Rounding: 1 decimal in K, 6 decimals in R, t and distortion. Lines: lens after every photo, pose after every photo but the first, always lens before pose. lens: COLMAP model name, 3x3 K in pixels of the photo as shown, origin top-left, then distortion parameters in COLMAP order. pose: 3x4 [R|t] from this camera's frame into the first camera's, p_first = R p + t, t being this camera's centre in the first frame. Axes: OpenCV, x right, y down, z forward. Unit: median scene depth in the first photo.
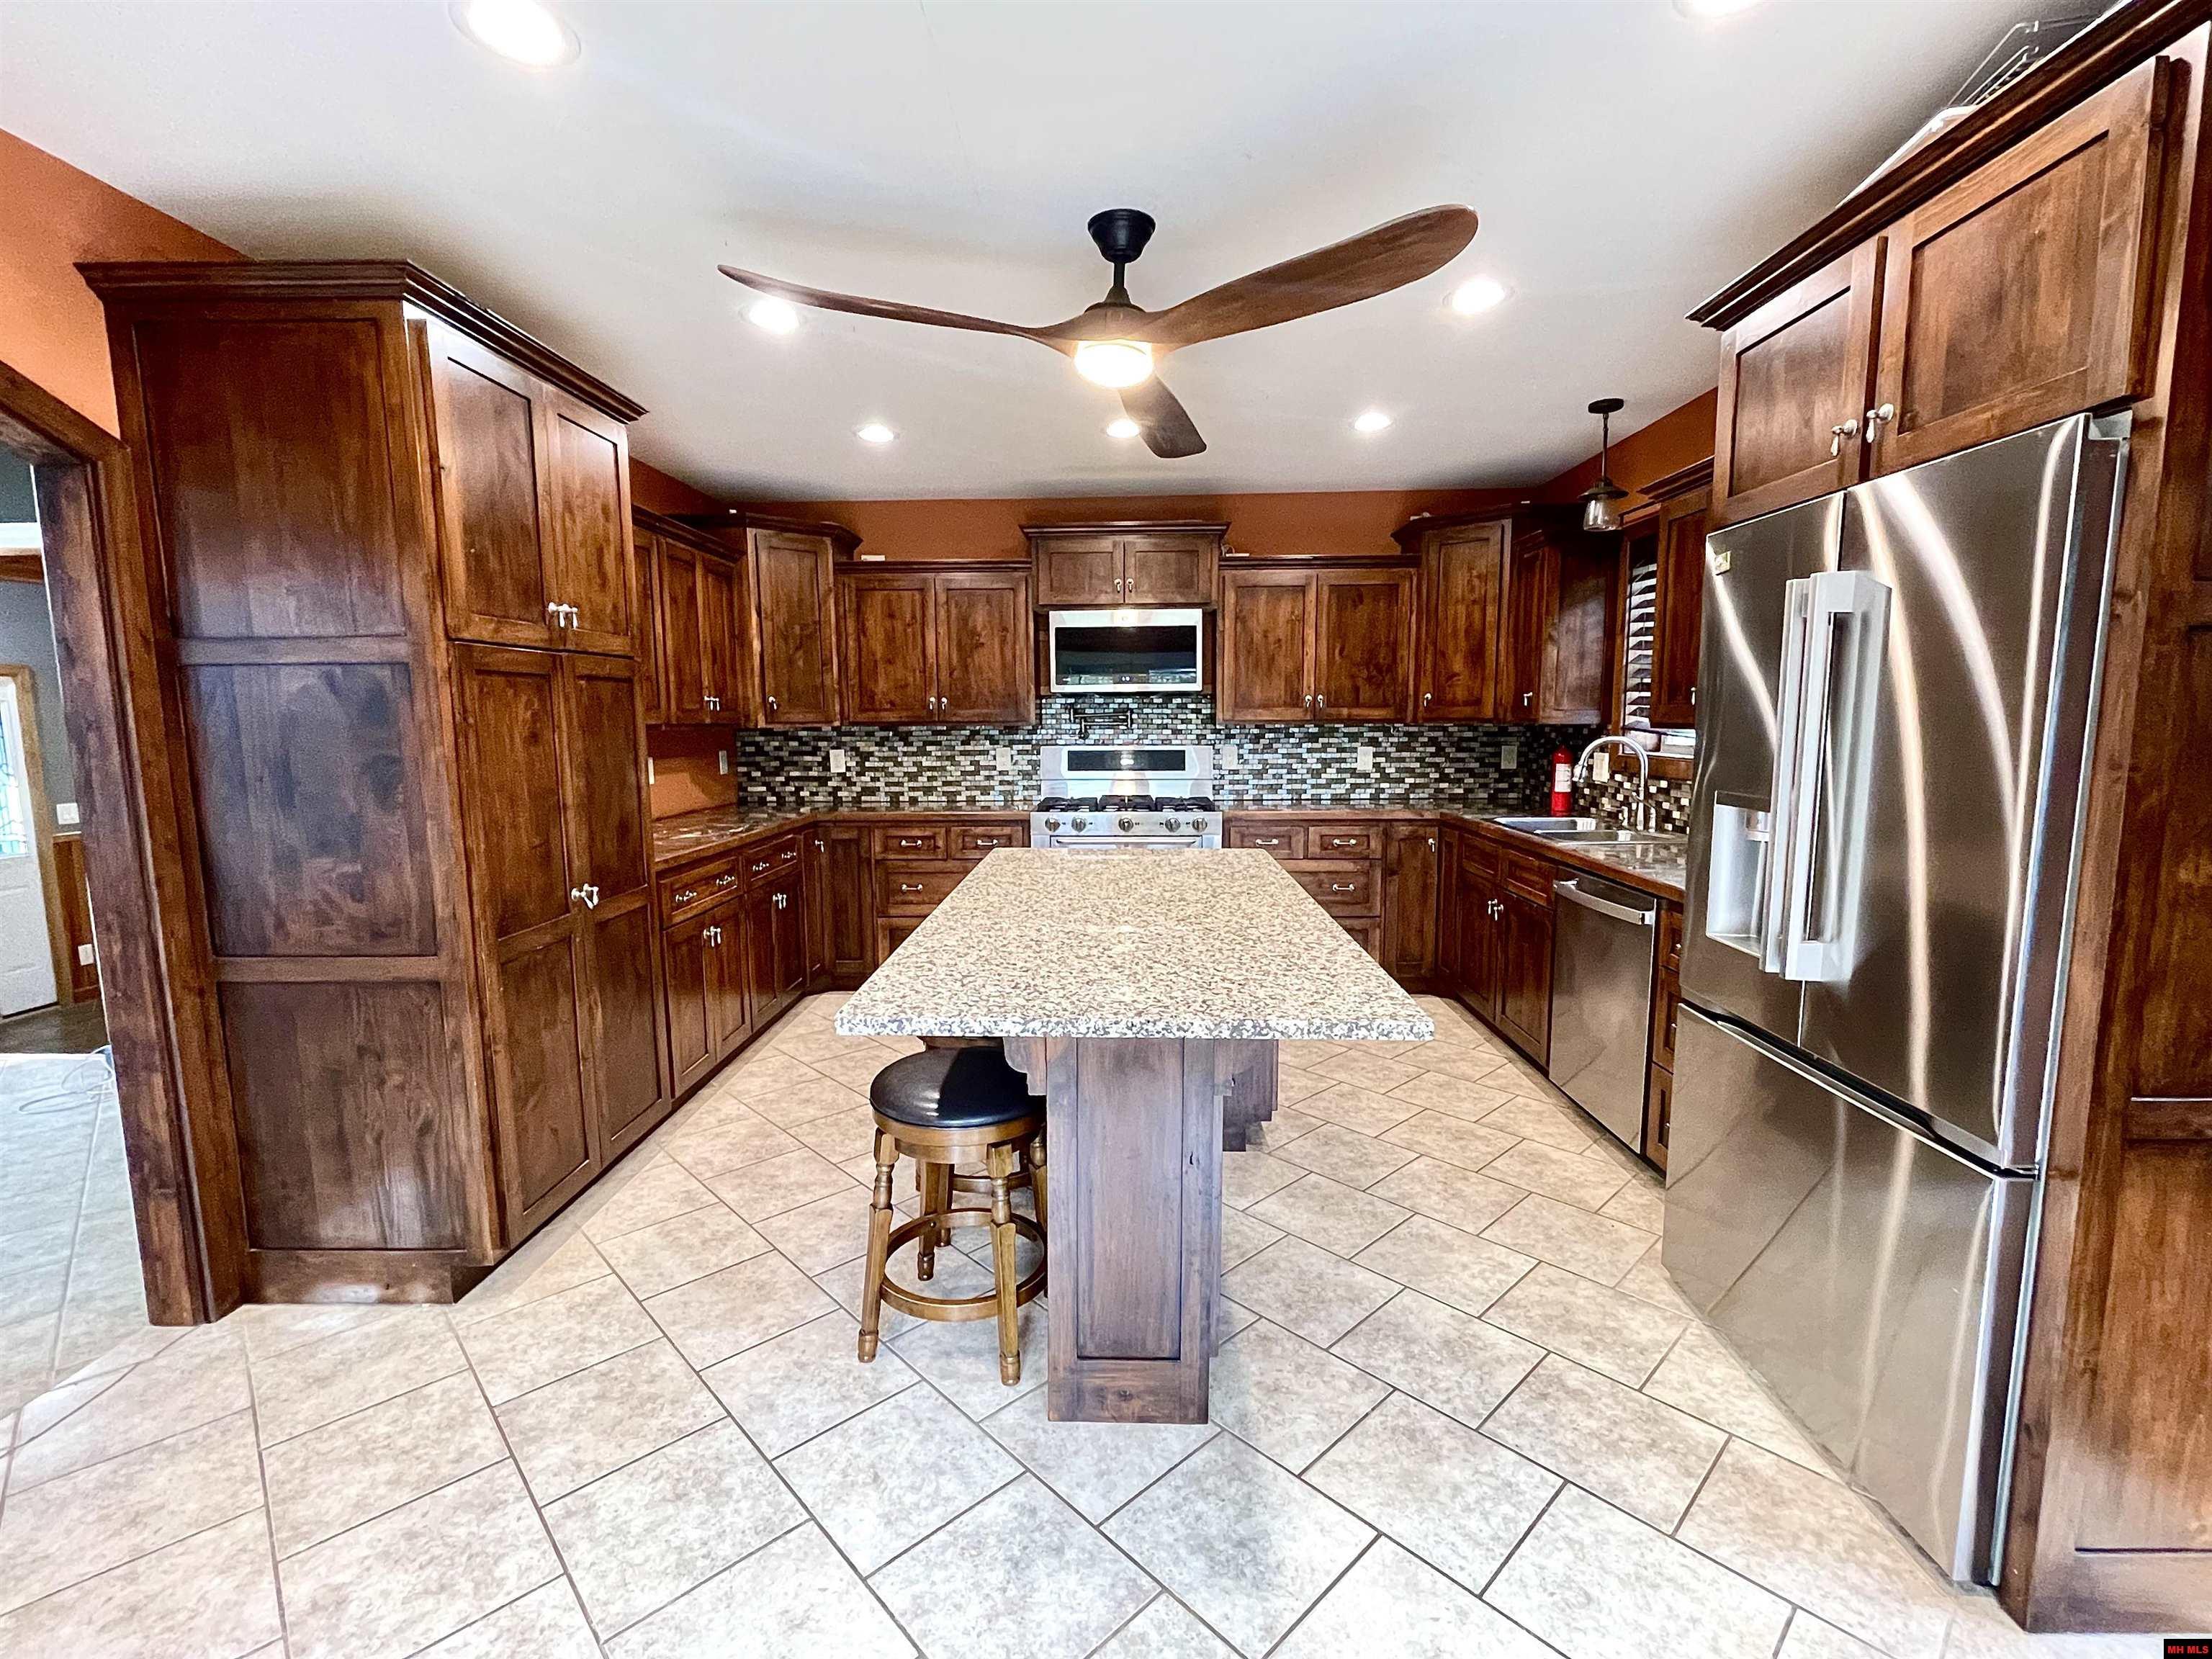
lens RADIAL K [[998.3, 0, 1099.5], [0, 998.3, 834.4], [0, 0, 1]] dist [-0.000340, 0.000387]
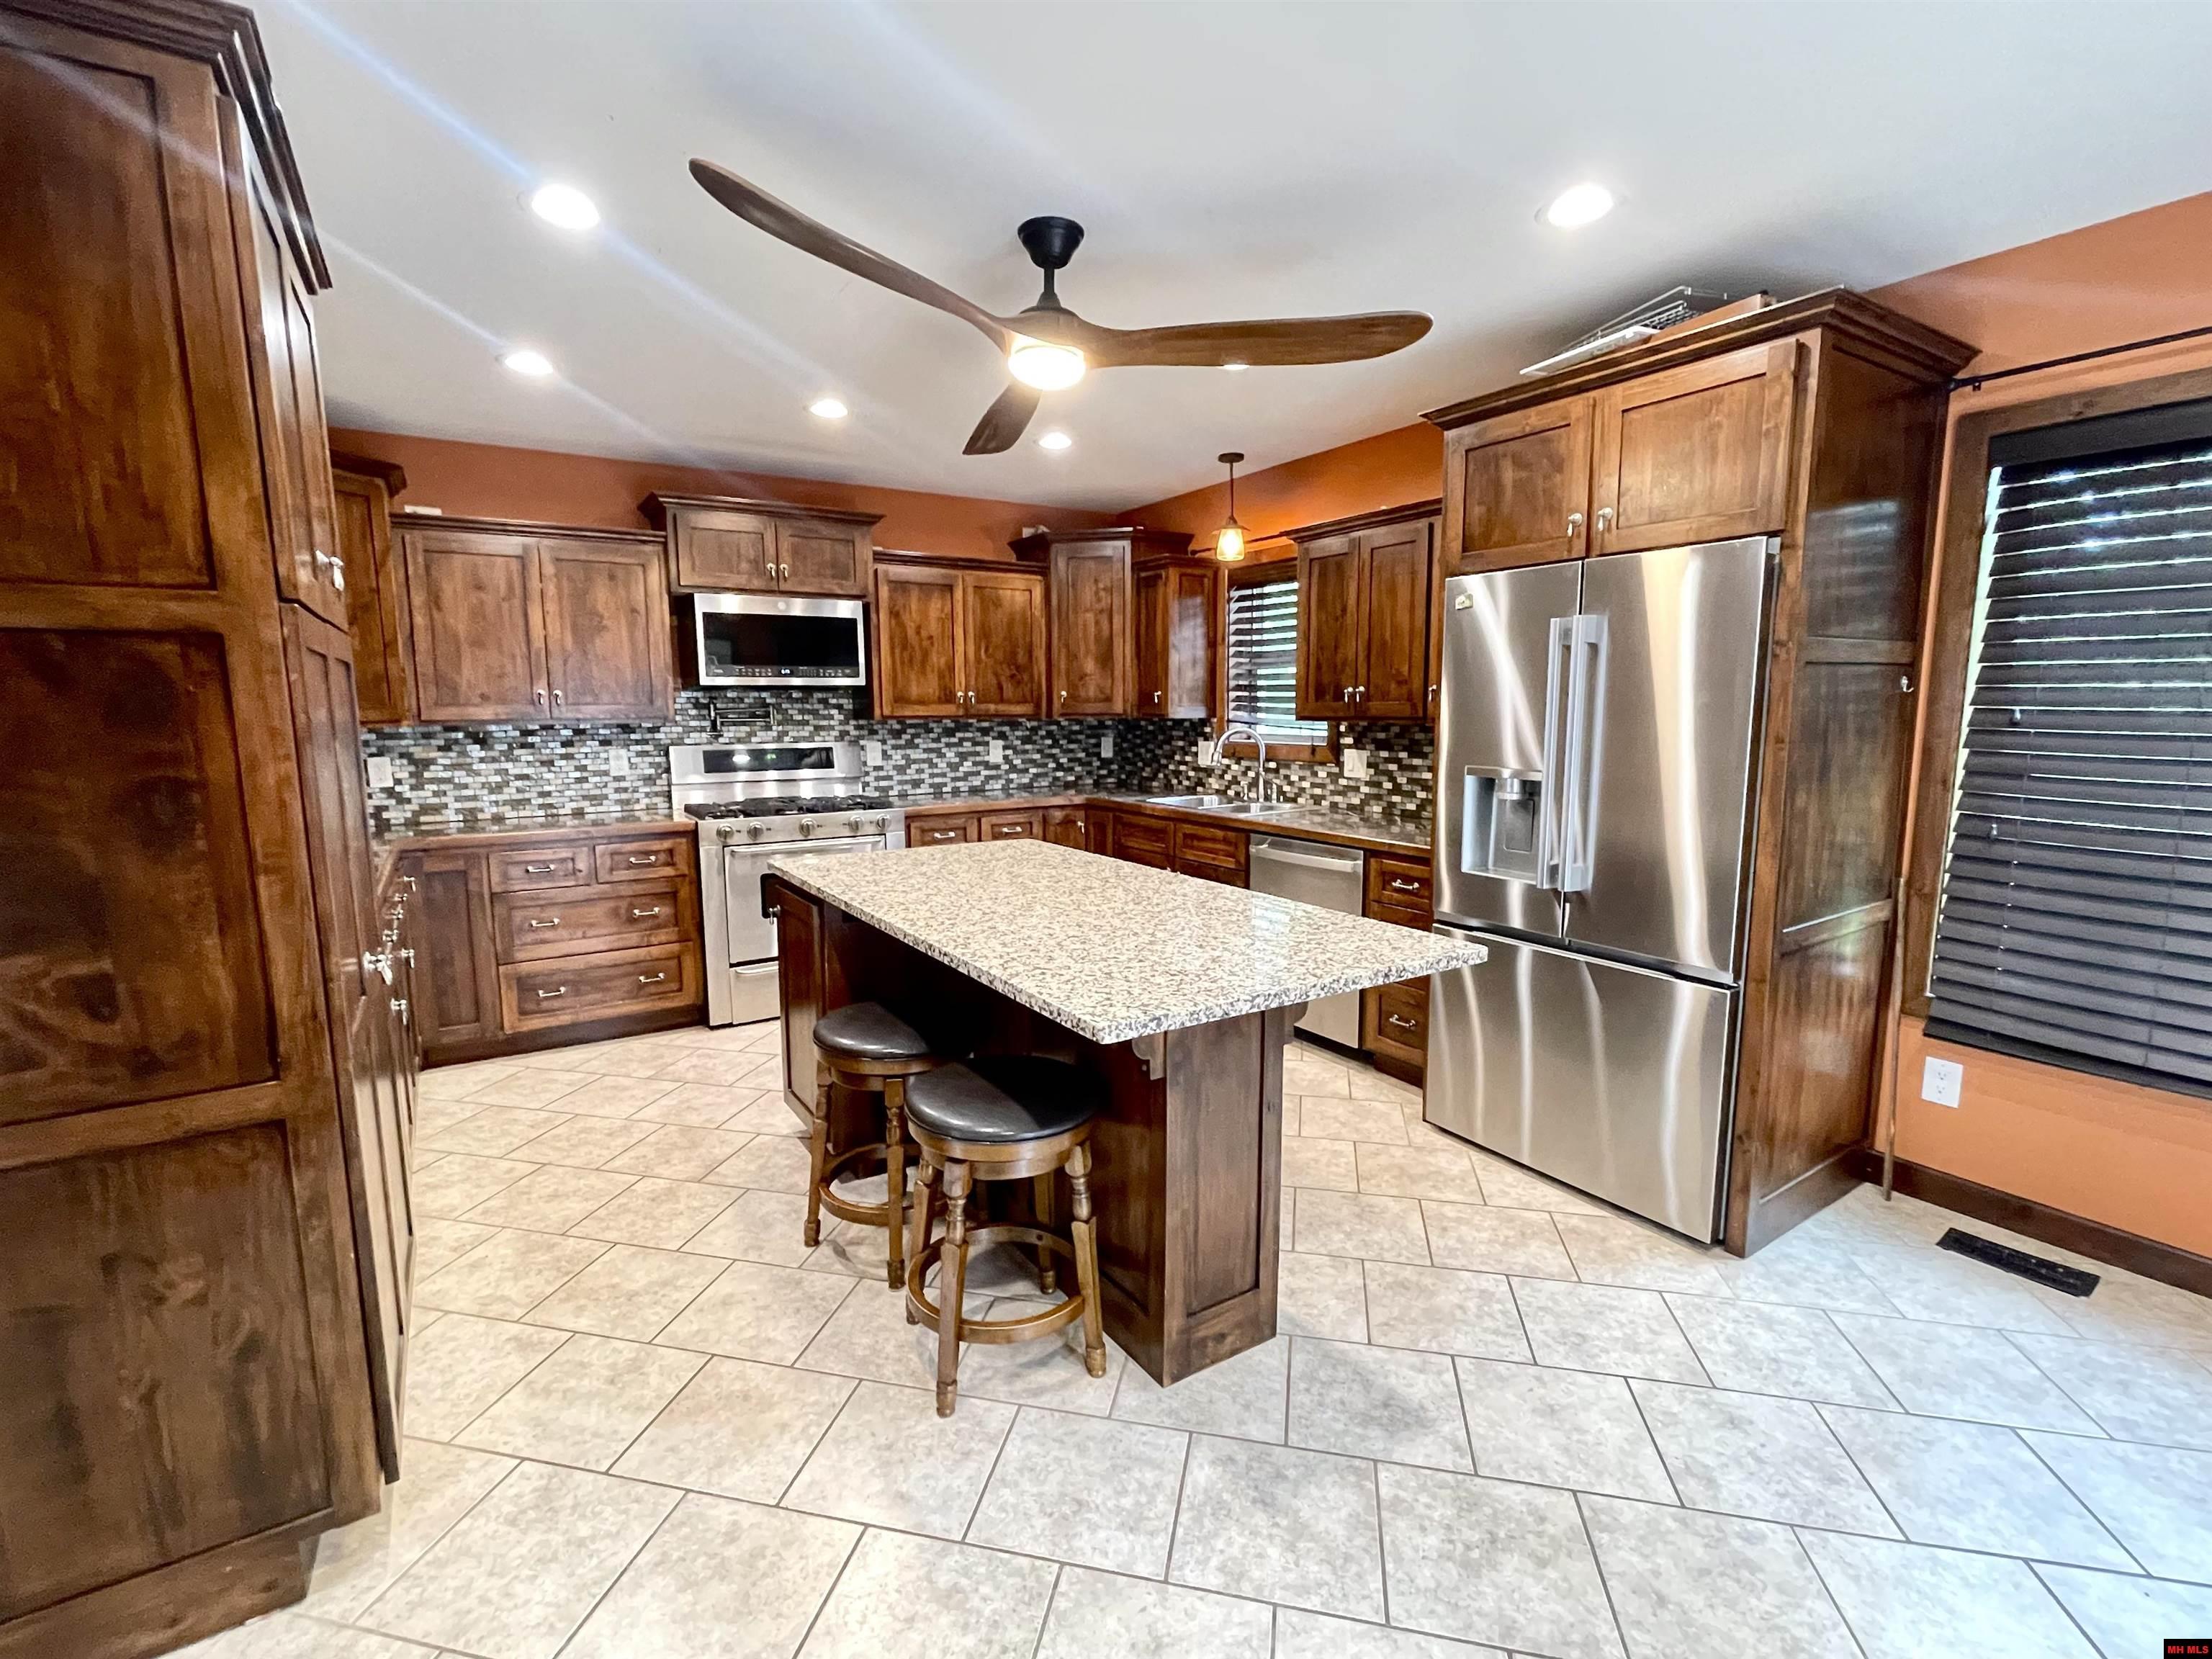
lens RADIAL K [[998.3, 0, 1103.0], [0, 998.3, 831.1], [0, 0, 1]] dist [-0.000340, 0.000387]
pose [[0.820299, -0.070177, 0.567613, -0.276453], [0.068906, 0.997341, 0.023726, -0.009735], [-0.567769, 0.019650, 0.822953, 0.069844]]
